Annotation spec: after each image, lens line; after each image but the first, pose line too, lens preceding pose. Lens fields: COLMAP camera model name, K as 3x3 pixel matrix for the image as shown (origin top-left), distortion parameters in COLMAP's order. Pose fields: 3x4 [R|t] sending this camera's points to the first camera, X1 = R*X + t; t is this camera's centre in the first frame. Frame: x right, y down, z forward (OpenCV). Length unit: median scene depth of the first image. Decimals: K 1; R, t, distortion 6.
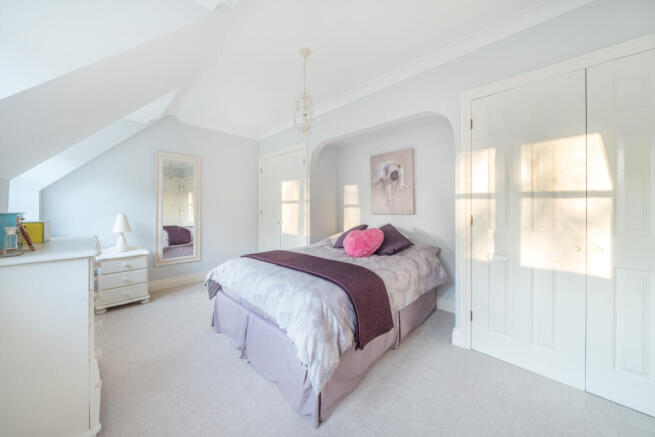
lens RADIAL K [[230.2, 0, 320.1], [0, 230.2, 208.8], [0, 0, 1]] dist [-0.000074, -0.000045]
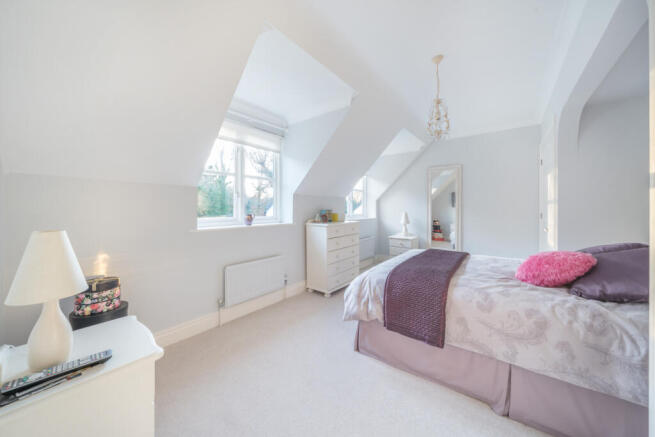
lens RADIAL K [[230.2, 0, 320.1], [0, 230.2, 208.8], [0, 0, 1]] dist [-0.000074, -0.000045]
pose [[0.066869, 0.003095, -0.997757, 0.775323], [-0.007301, 0.999970, 0.002612, -0.003590], [0.997735, 0.007110, 0.066889, 0.332680]]
